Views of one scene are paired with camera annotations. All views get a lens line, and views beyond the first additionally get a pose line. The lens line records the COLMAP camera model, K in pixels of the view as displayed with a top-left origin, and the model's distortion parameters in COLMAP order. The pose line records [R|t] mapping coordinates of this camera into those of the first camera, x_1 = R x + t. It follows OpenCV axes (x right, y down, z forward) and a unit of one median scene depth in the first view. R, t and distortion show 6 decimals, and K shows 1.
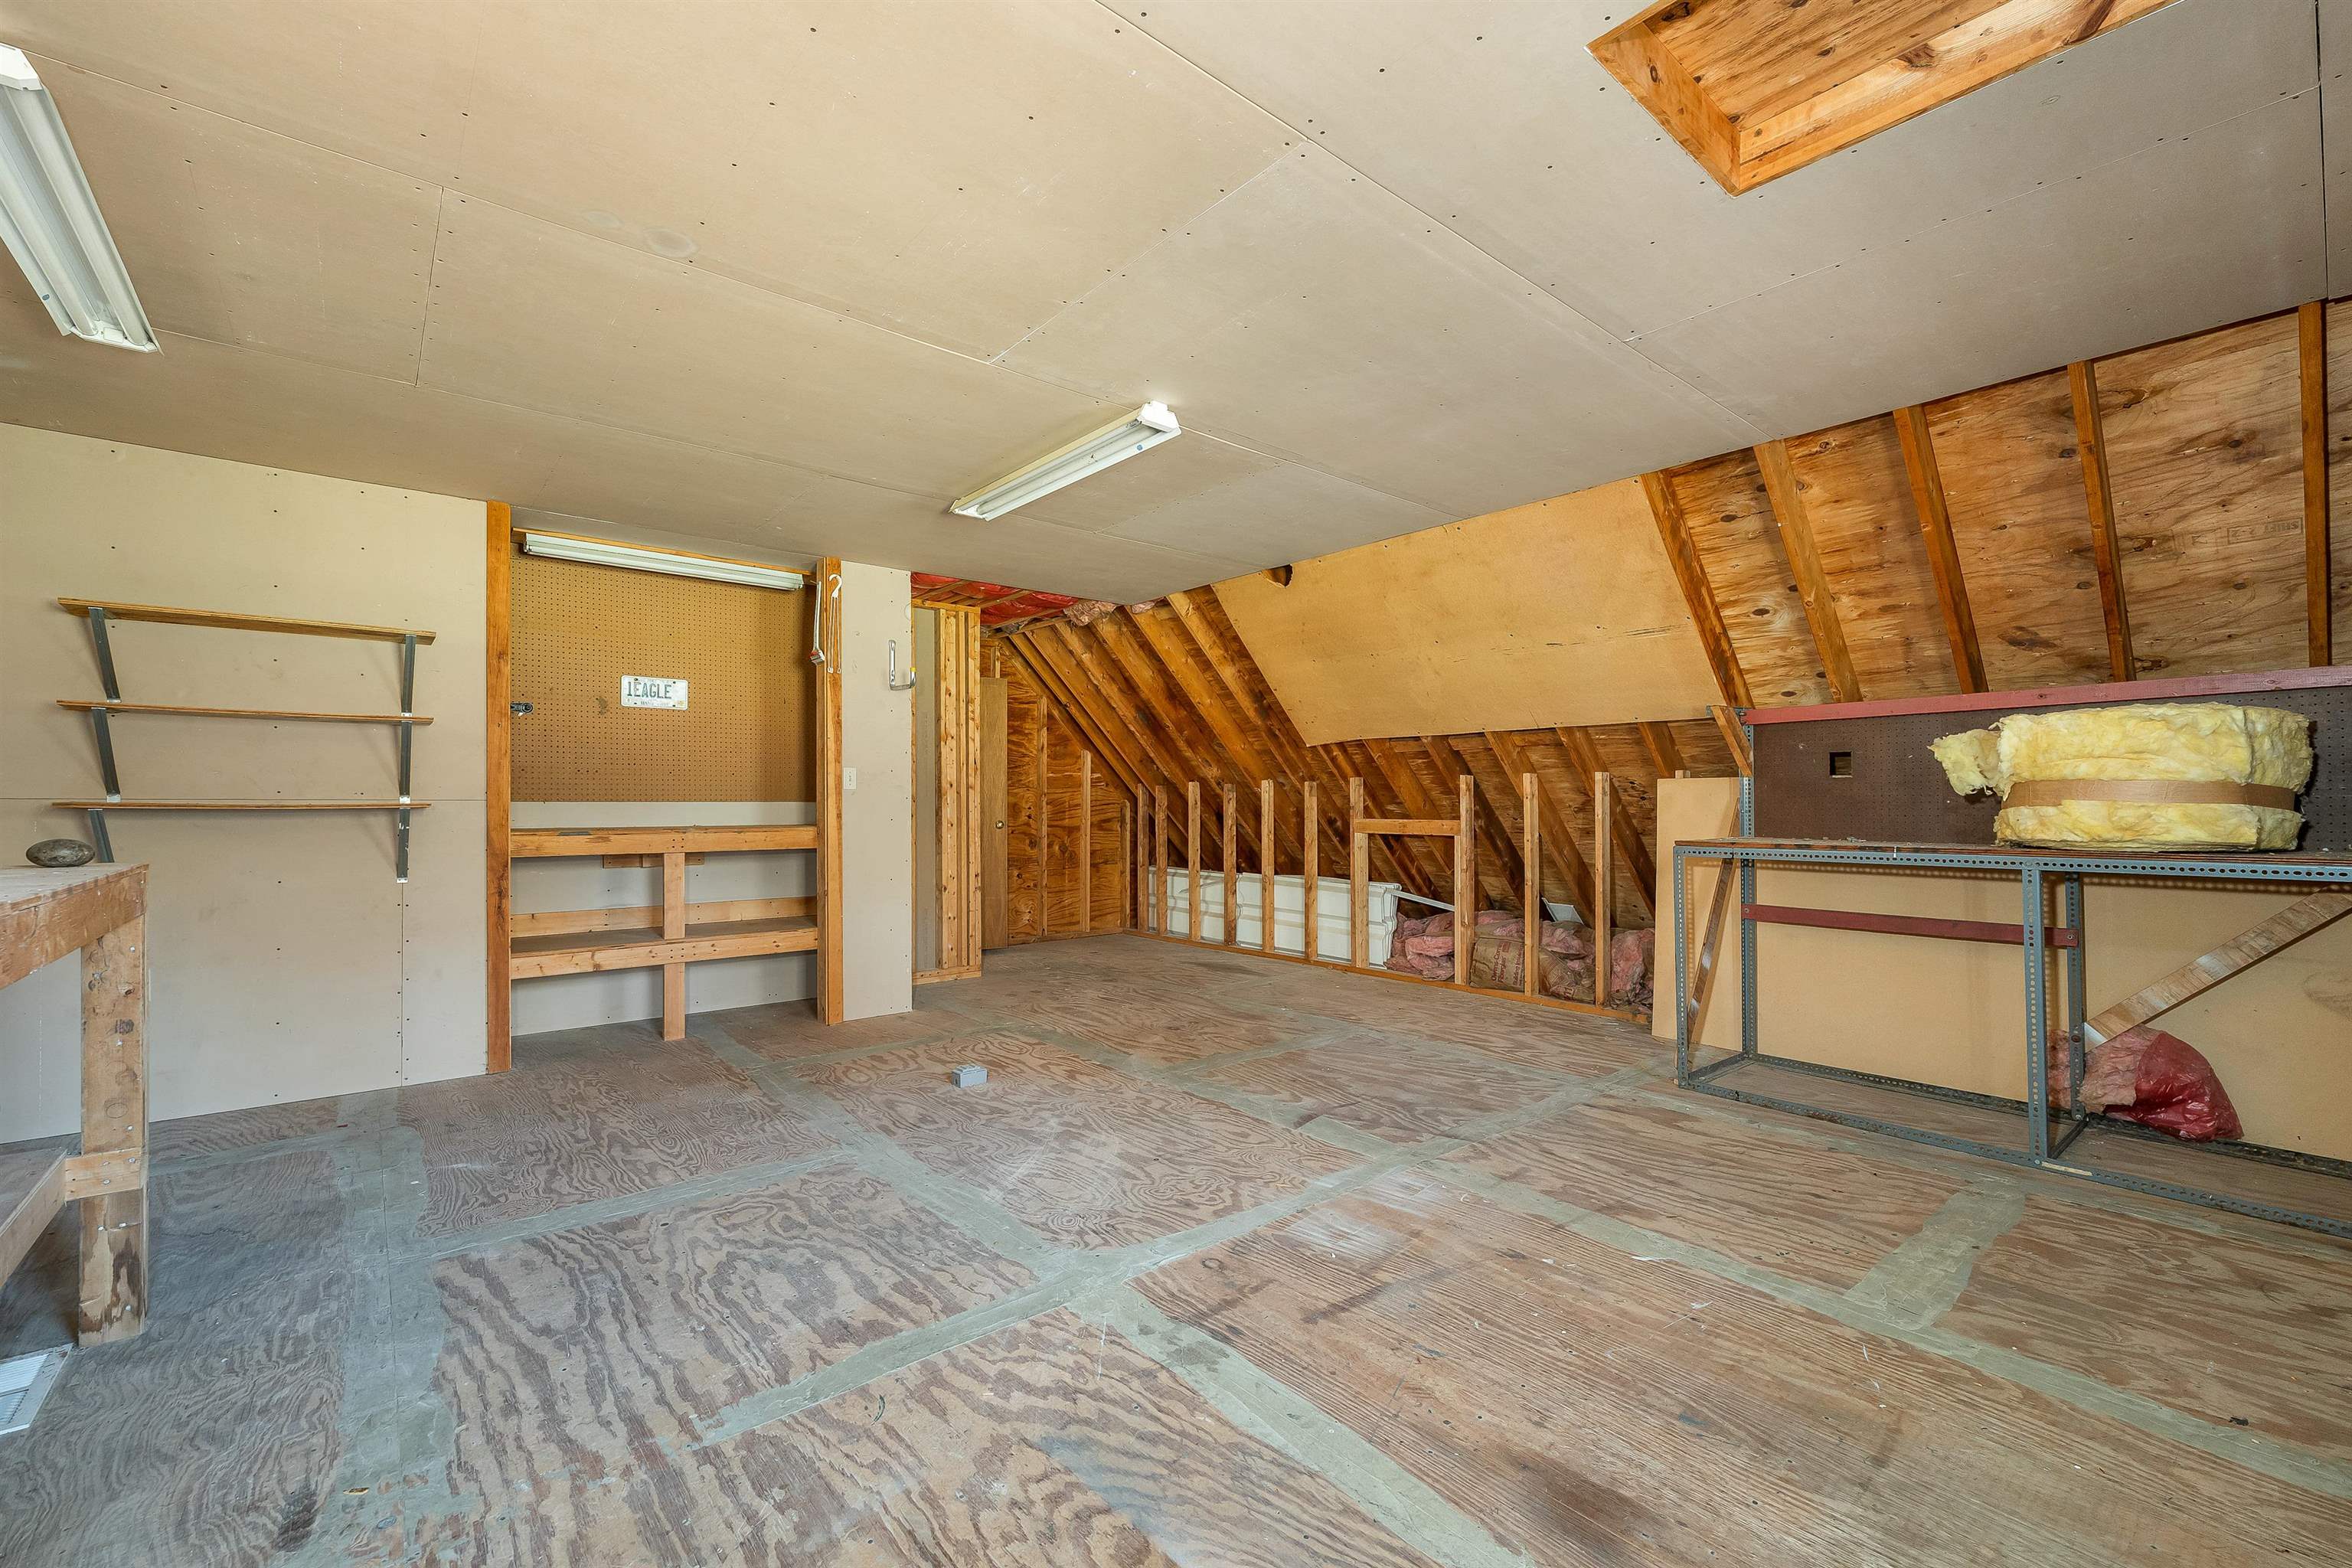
lens RADIAL K [[970.9, 0, 1177.1], [0, 970.9, 798.6], [0, 0, 1]] dist [0.000752, 0.000040]
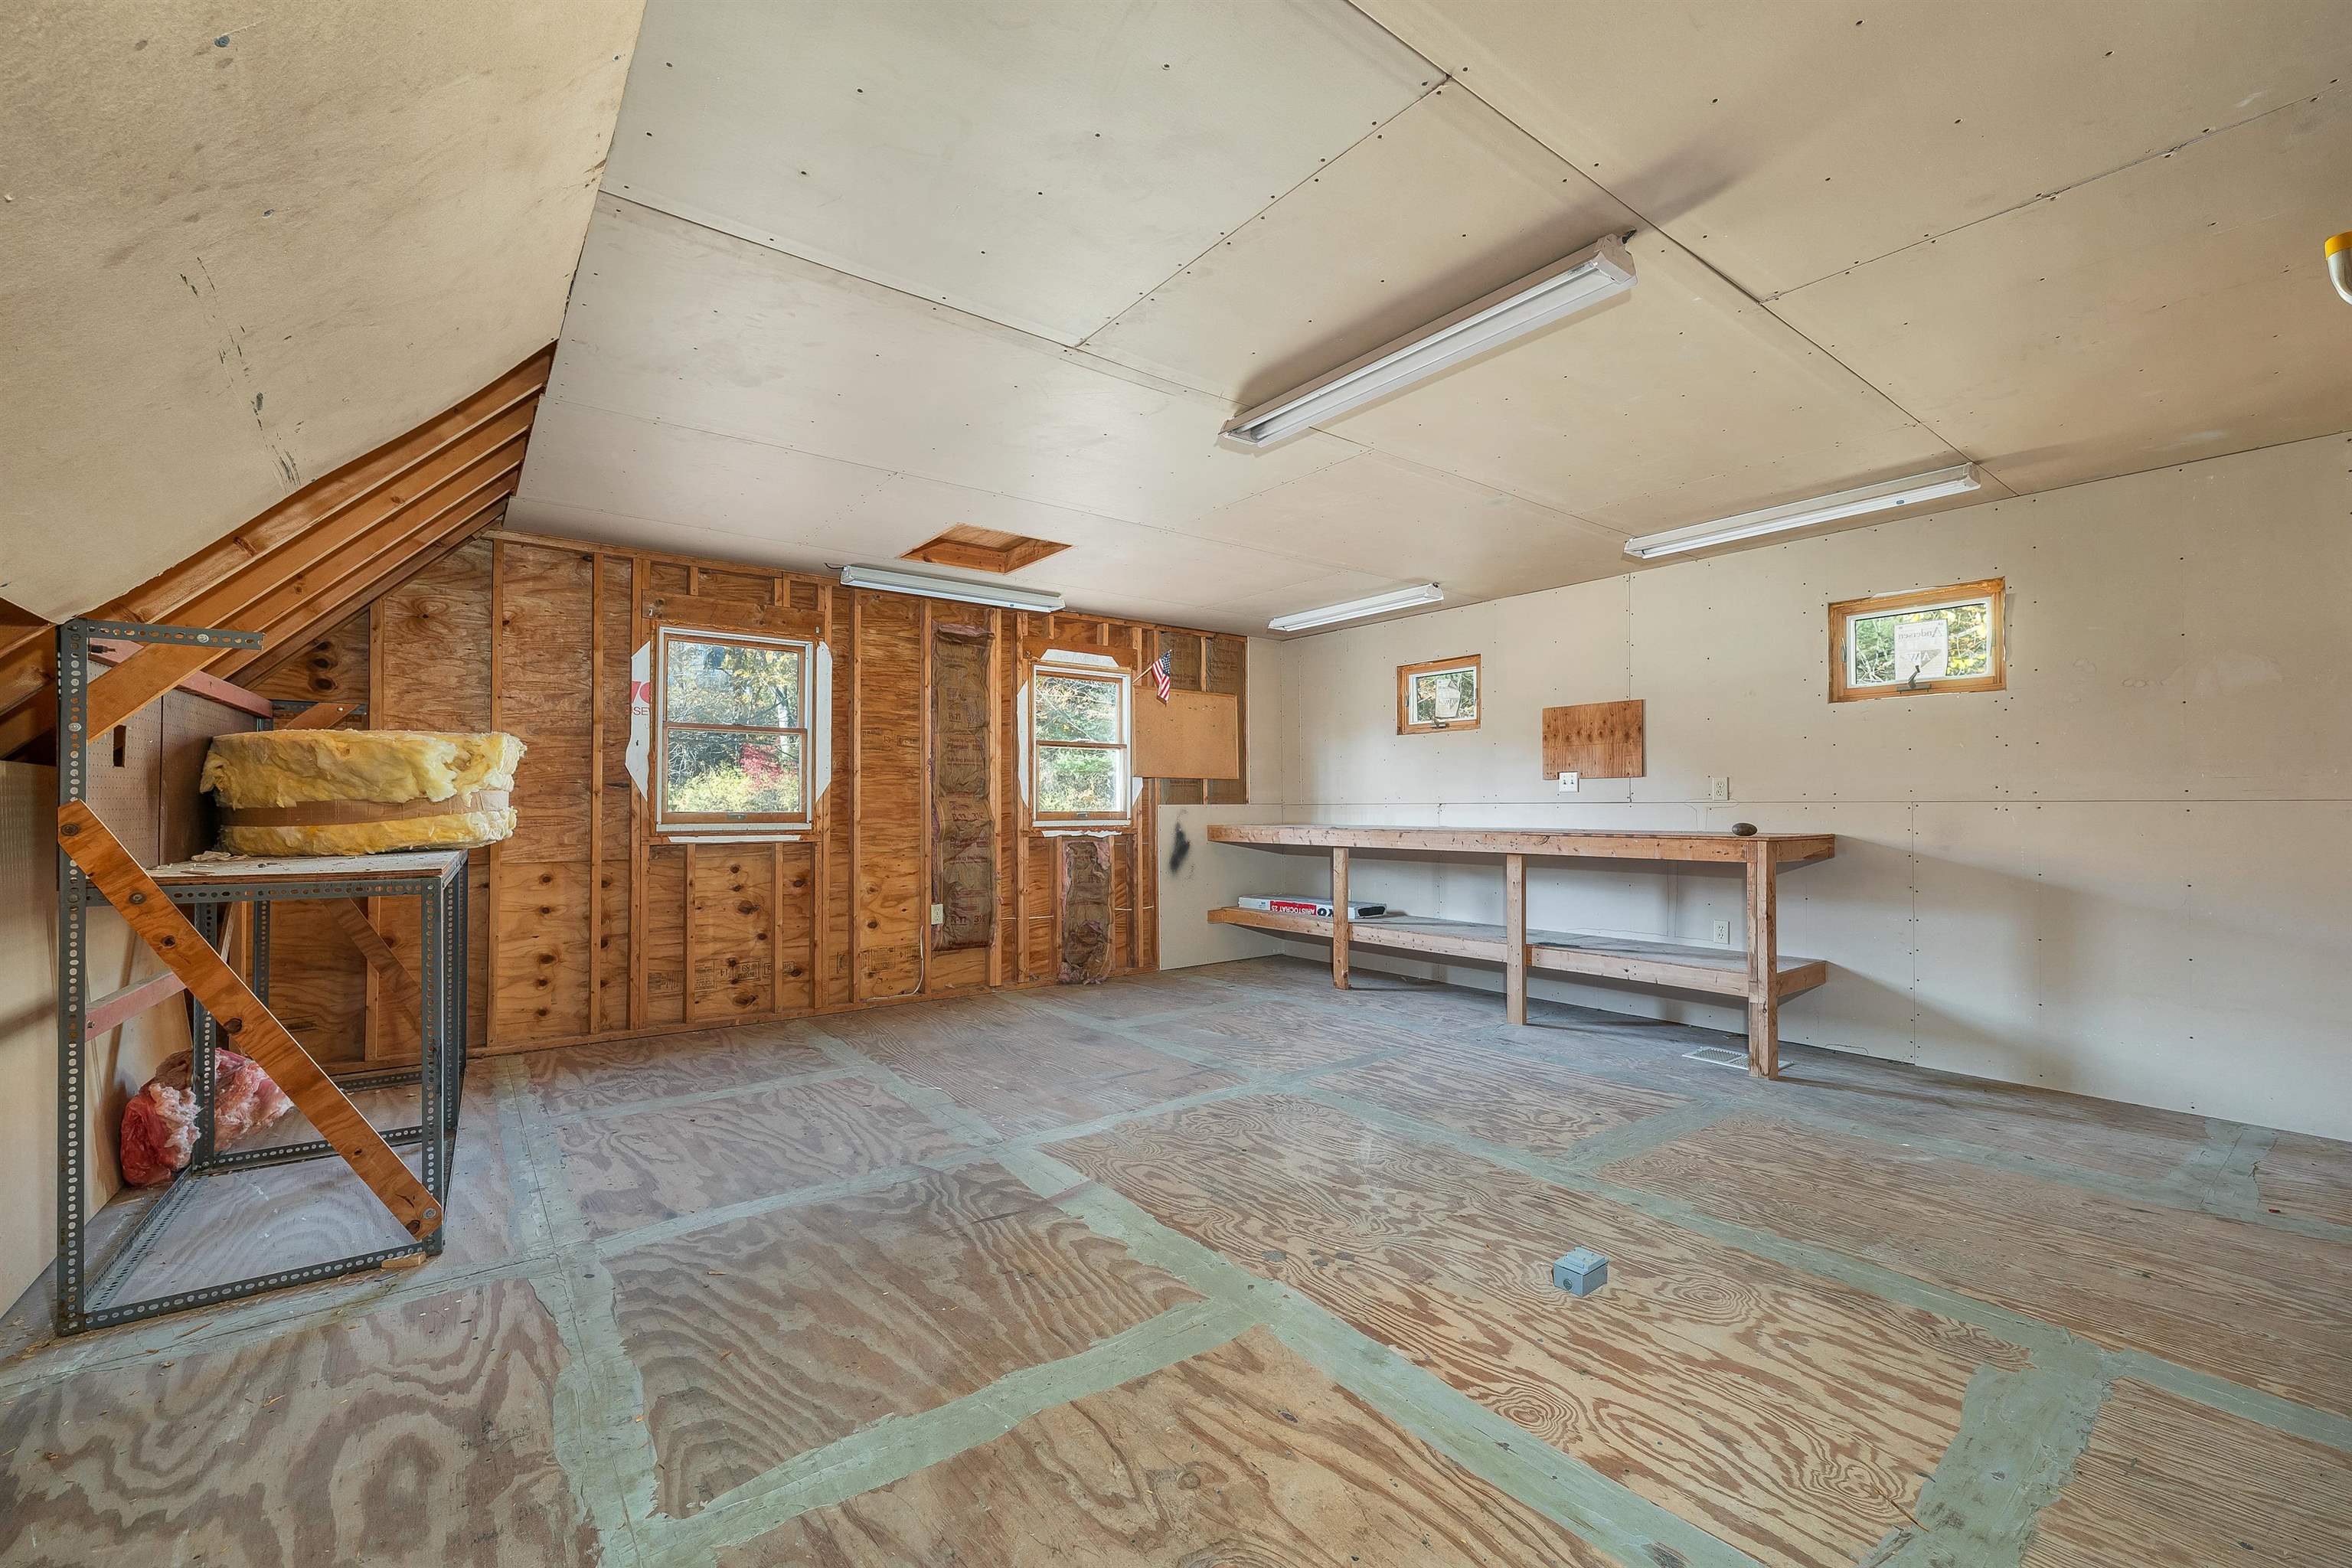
lens RADIAL K [[970.9, 0, 1177.1], [0, 970.9, 798.6], [0, 0, 1]] dist [0.000752, 0.000040]
pose [[-0.999170, 0.002516, 0.040657, 0.006913], [0.001962, 0.999905, -0.013667, 0.008947], [-0.040687, -0.013576, -0.999080, 1.906789]]
